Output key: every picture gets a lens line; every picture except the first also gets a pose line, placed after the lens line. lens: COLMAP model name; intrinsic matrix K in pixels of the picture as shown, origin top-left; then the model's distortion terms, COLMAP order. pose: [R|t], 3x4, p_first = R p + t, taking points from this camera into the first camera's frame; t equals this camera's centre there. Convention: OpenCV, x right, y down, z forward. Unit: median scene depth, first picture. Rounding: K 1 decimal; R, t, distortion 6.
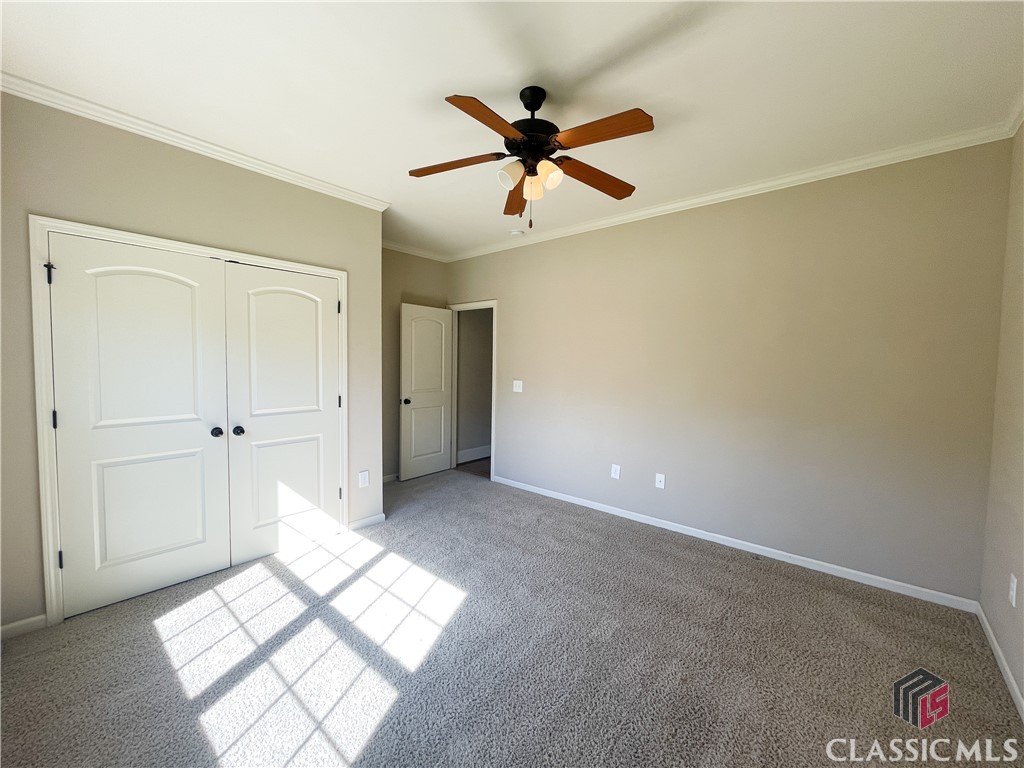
lens RADIAL K [[413.7, 0, 513.2], [0, 413.7, 386.8], [0, 0, 1]] dist [-0.003405, 0.001545]
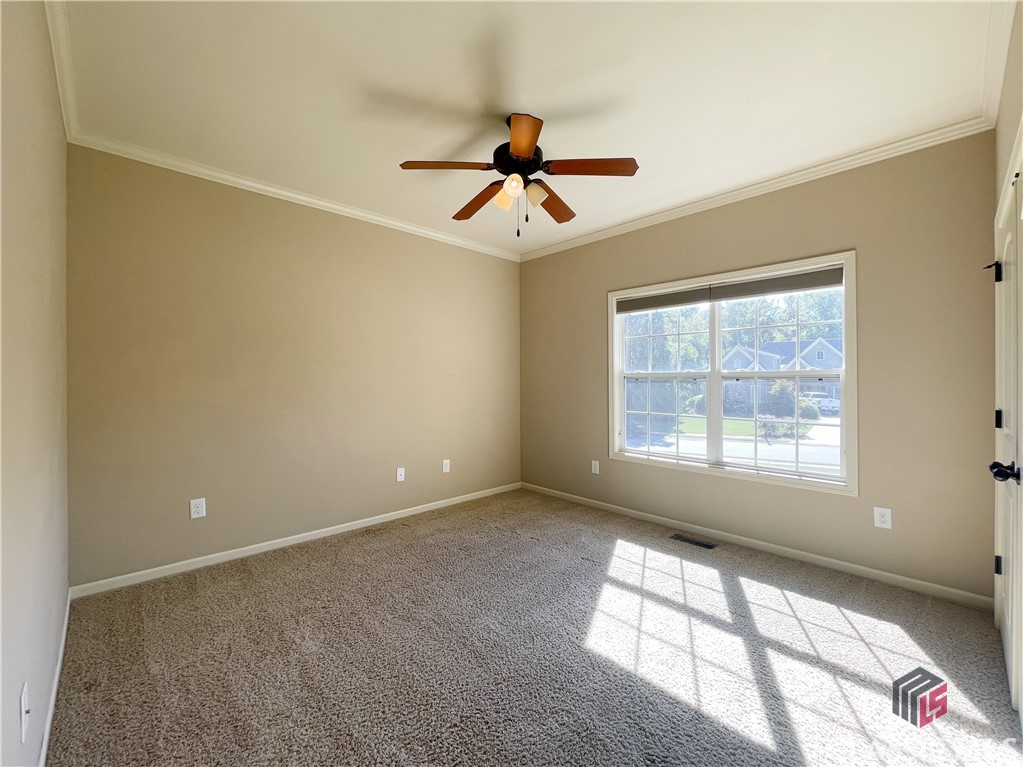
lens RADIAL K [[413.3, 0, 510.1], [0, 413.3, 381.4], [0, 0, 1]] dist [-0.003405, 0.001545]
pose [[-0.994291, -0.010424, 0.106191, -0.055741], [-0.004023, 0.998171, 0.060322, -0.056499], [-0.106626, 0.059551, -0.992514, 1.969577]]
